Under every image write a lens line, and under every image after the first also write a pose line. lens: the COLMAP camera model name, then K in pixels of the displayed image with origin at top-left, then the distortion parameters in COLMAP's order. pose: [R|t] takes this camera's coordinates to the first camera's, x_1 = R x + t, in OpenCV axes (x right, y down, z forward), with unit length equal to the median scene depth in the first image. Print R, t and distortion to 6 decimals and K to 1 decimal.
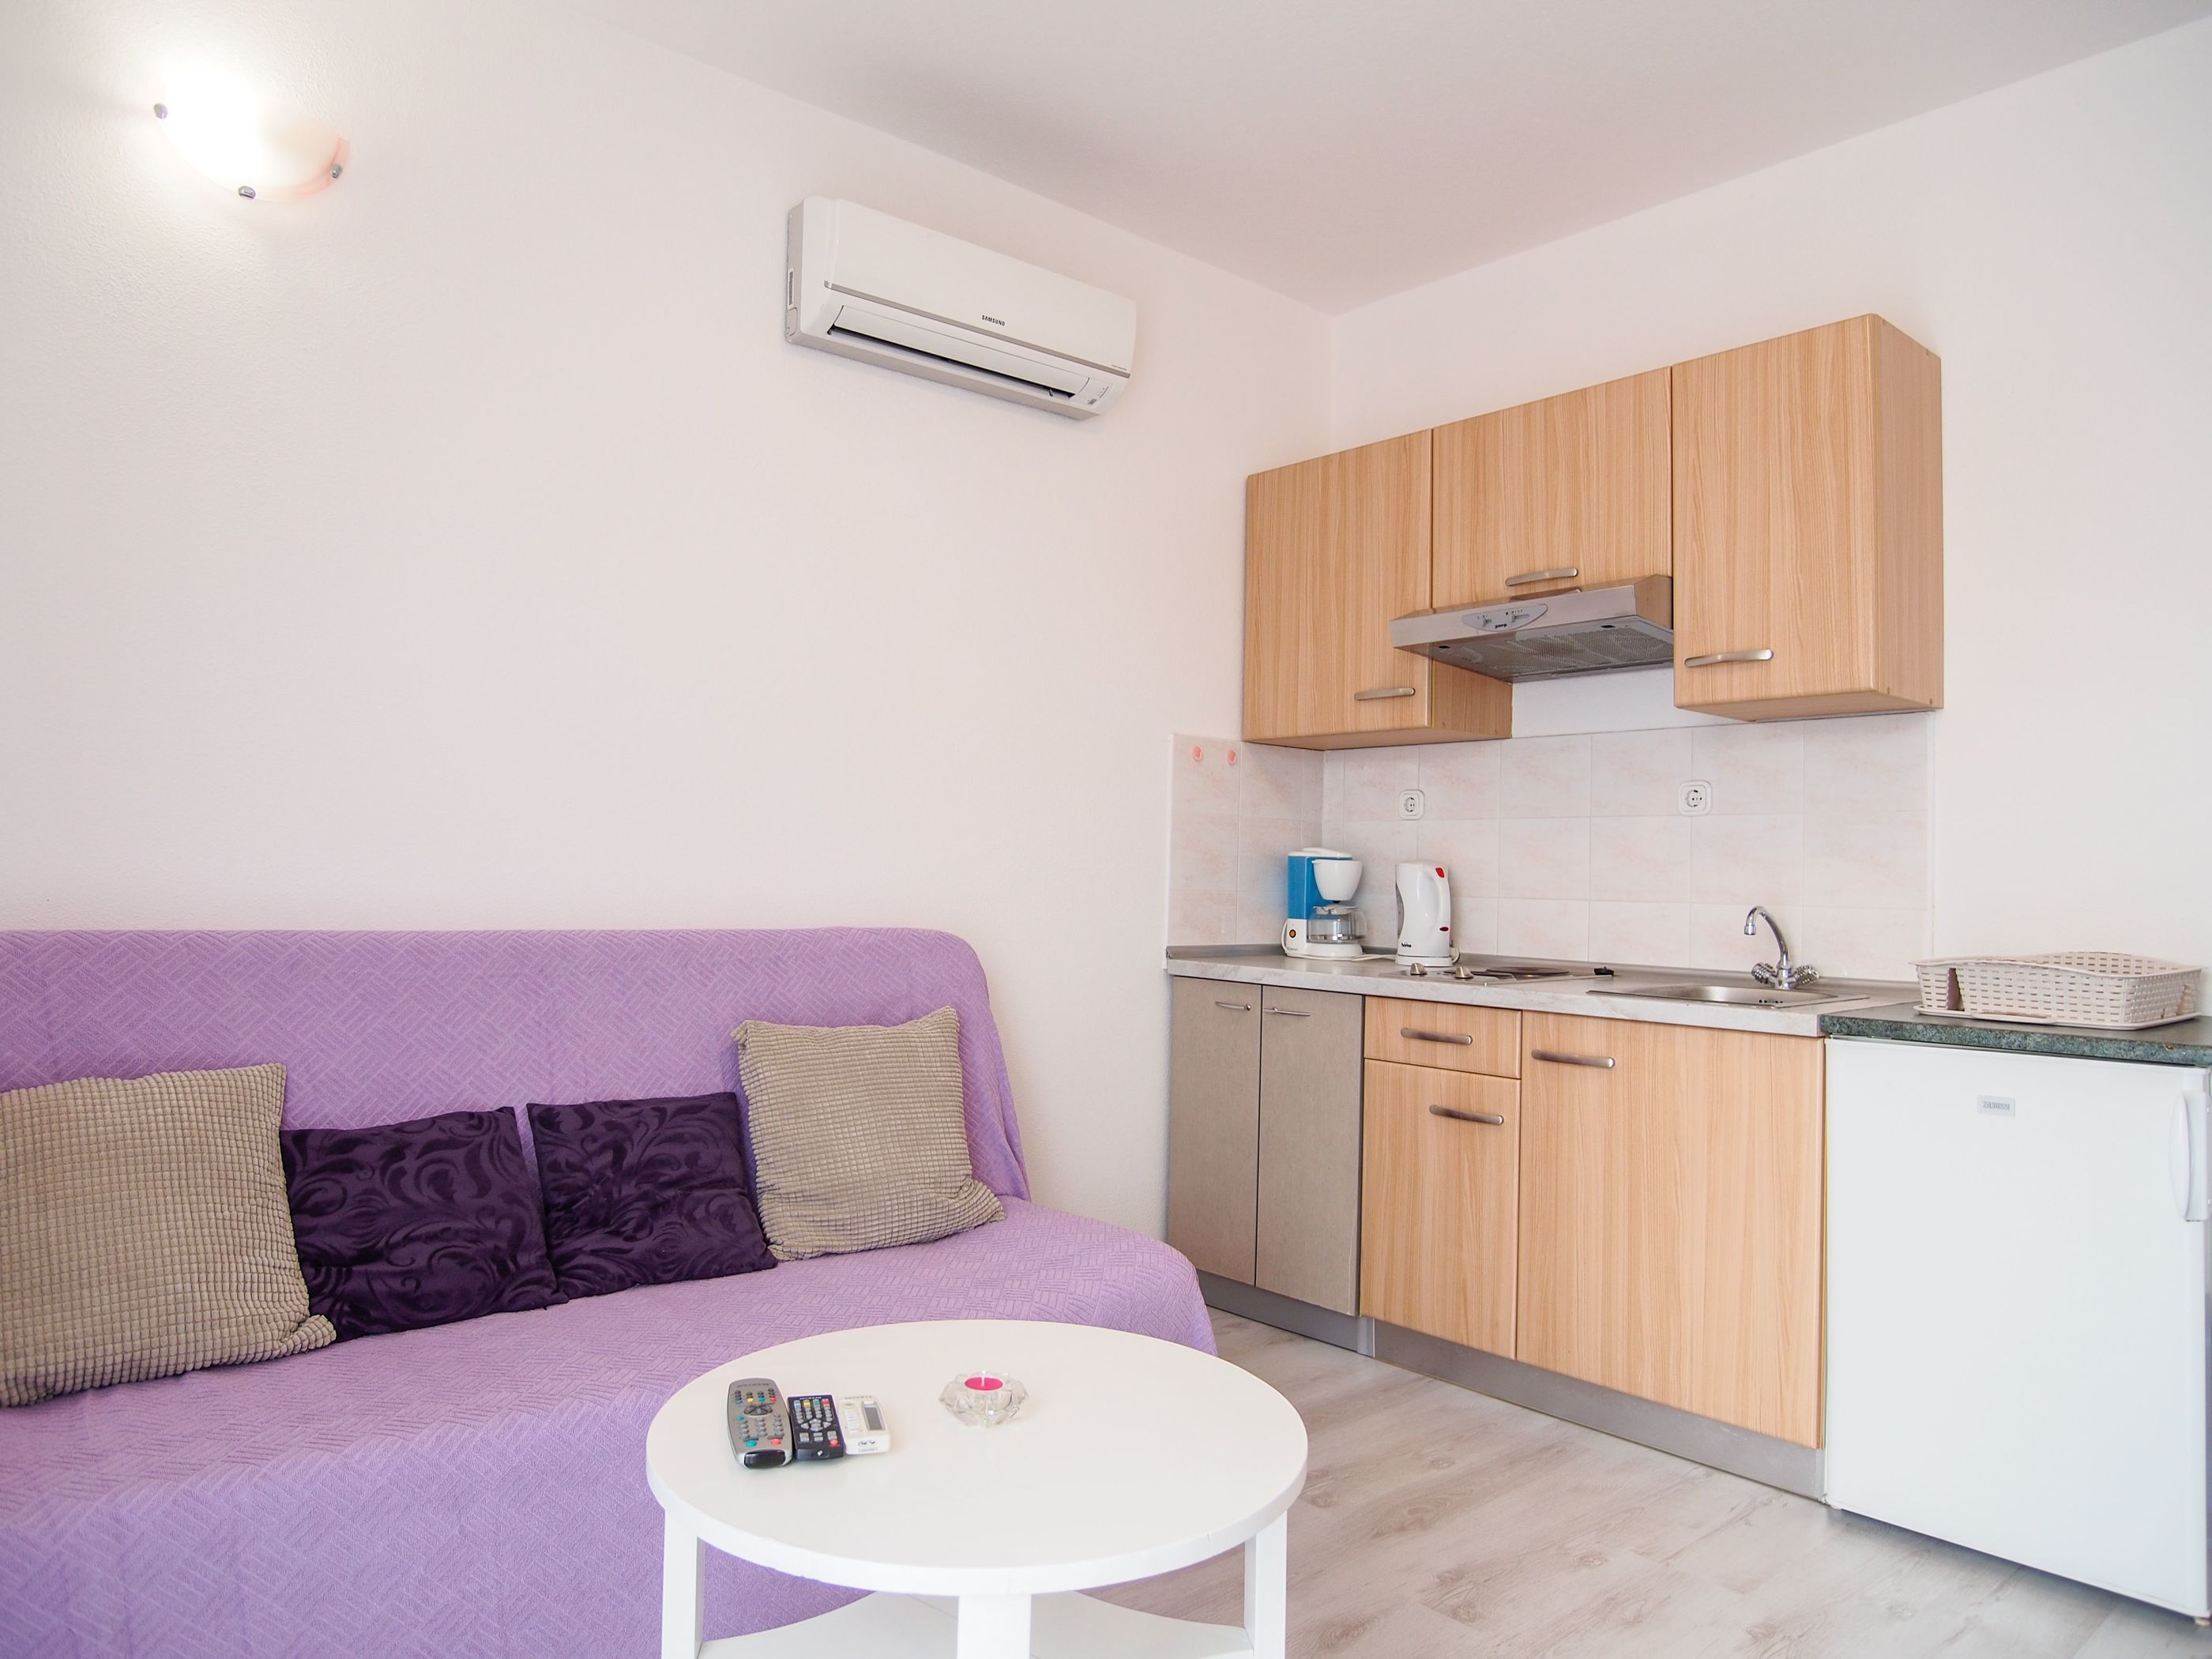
lens RADIAL K [[1457.2, 0, 1084.4], [0, 1457.2, 820.7], [0, 0, 1]] dist [-0.027585, 0.002709]
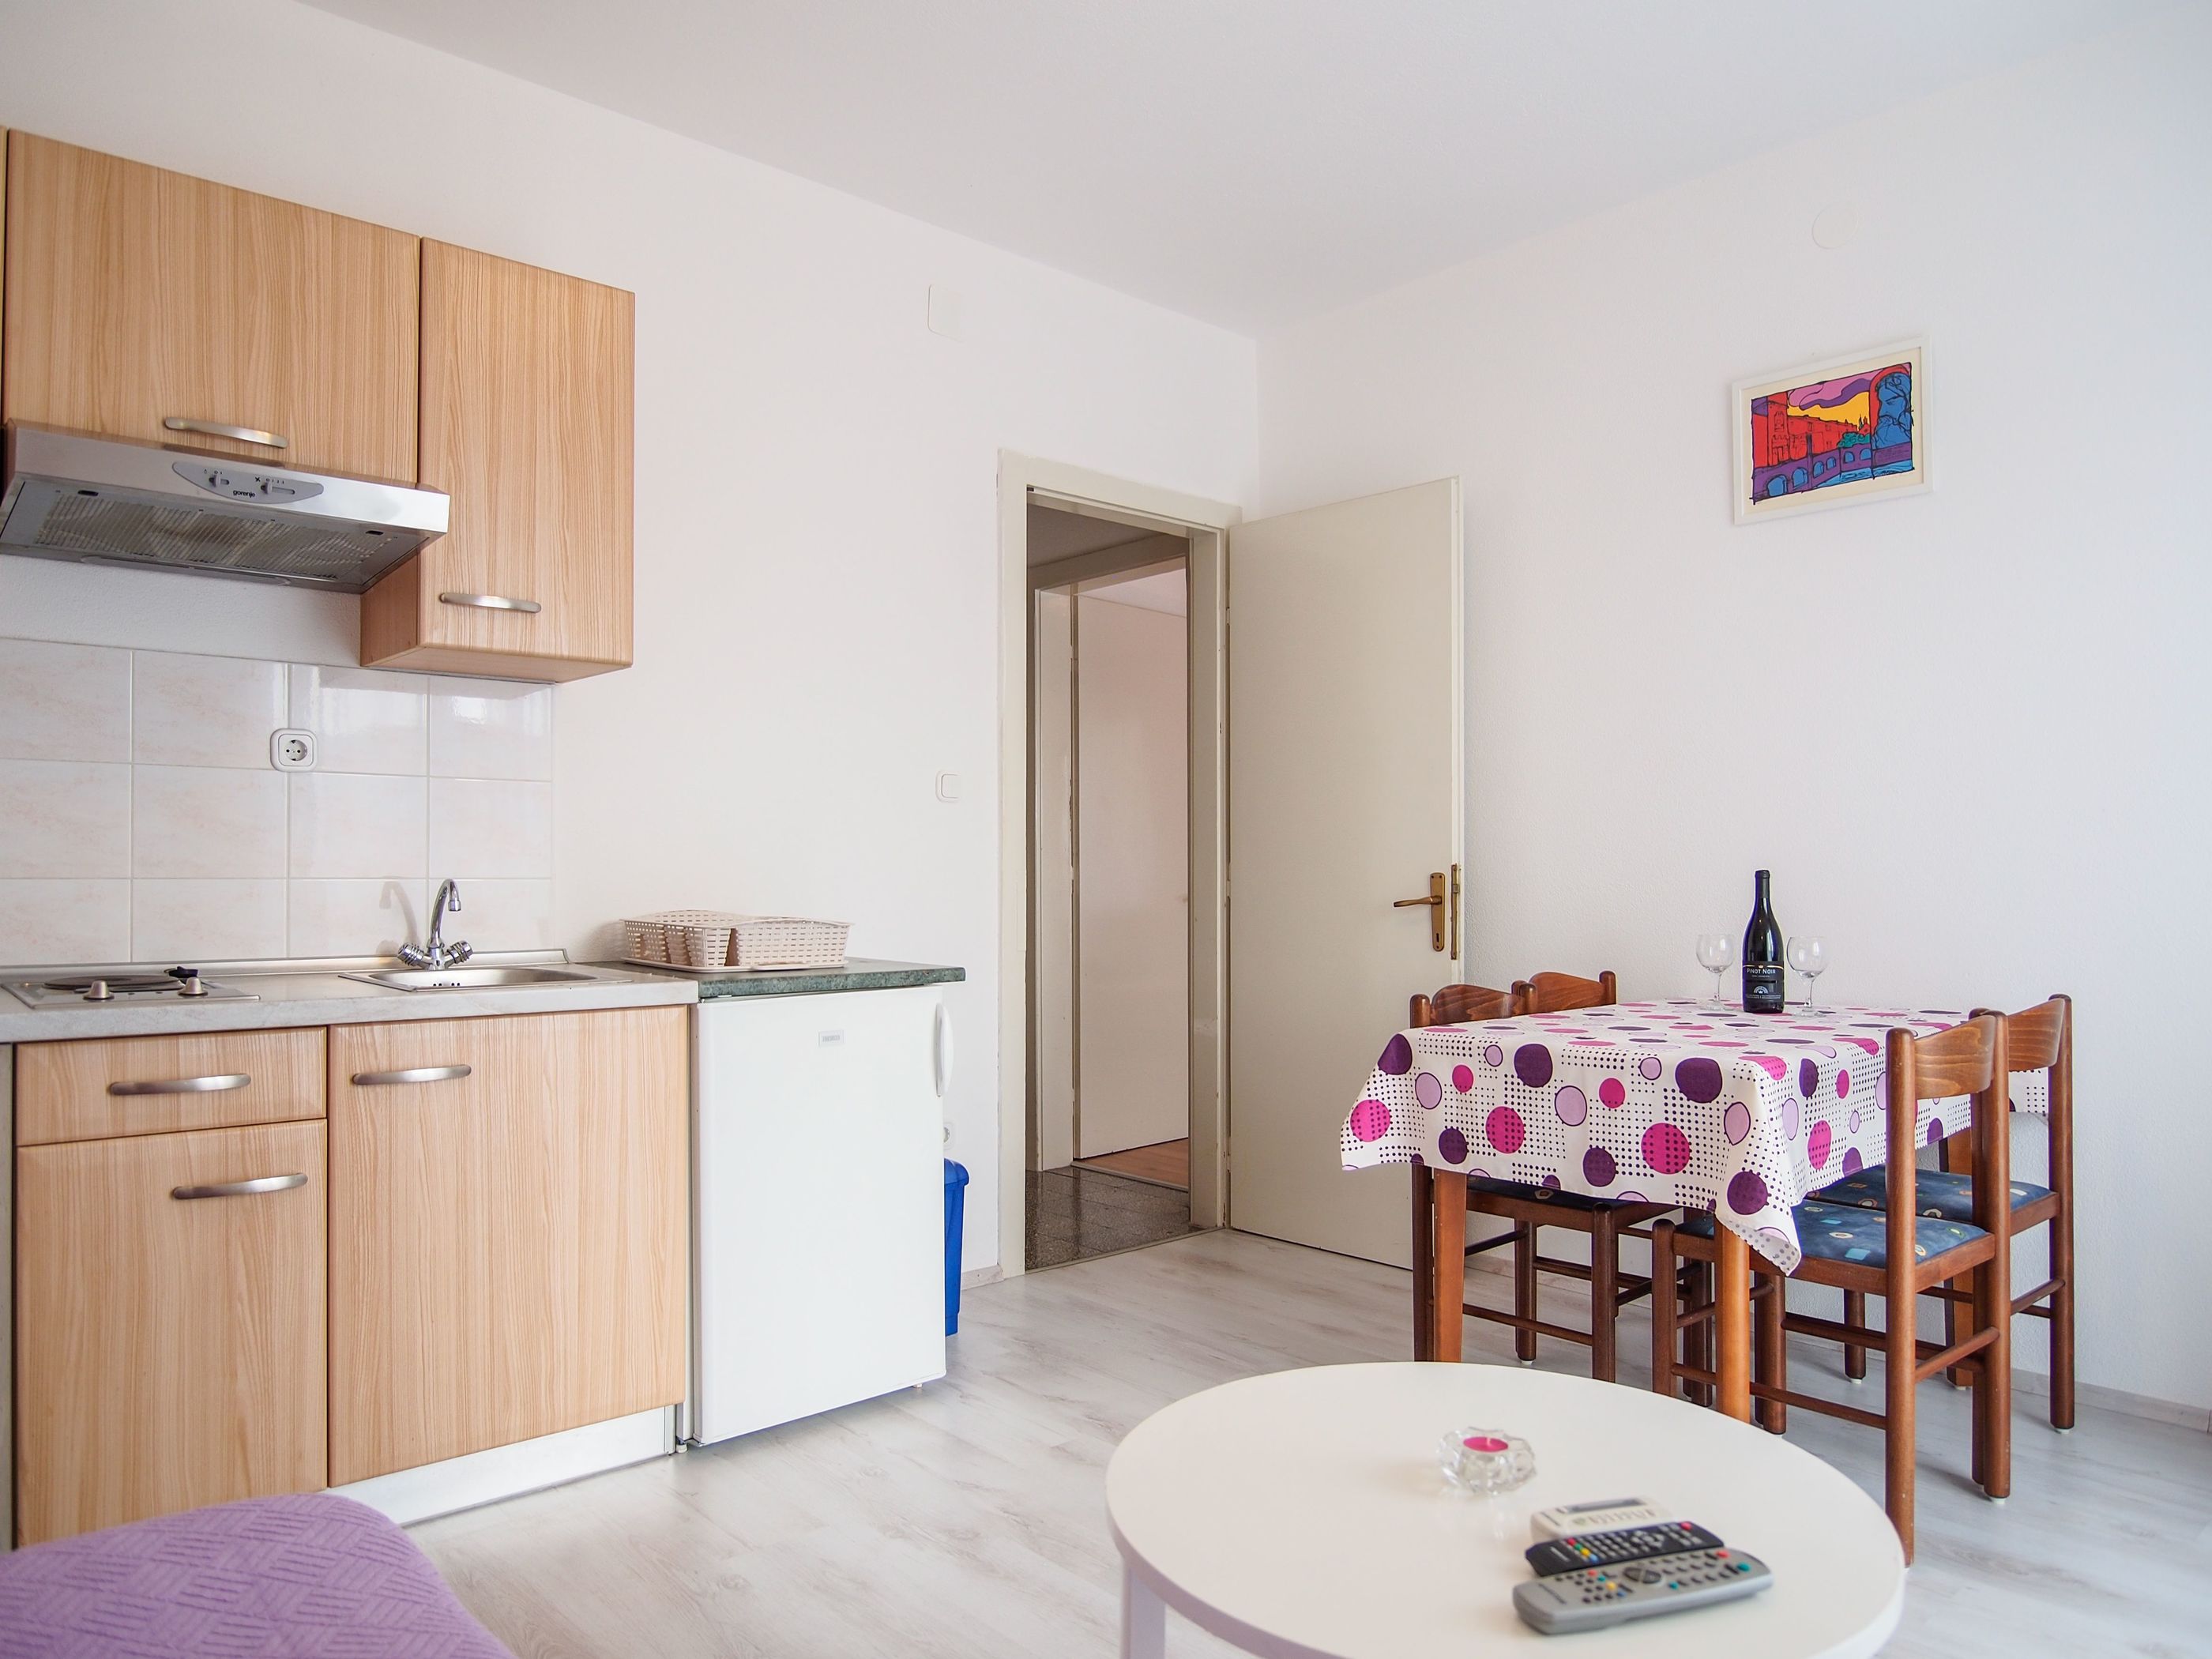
lens RADIAL K [[1457.9, 0, 1114.0], [0, 1457.9, 857.0], [0, 0, 1]] dist [-0.043463, -0.000622]
pose [[-0.028341, -0.005753, 0.999582, -0.441189], [-0.039015, 0.999228, 0.004645, 0.024997], [-0.998837, -0.038867, -0.028544, 0.614079]]
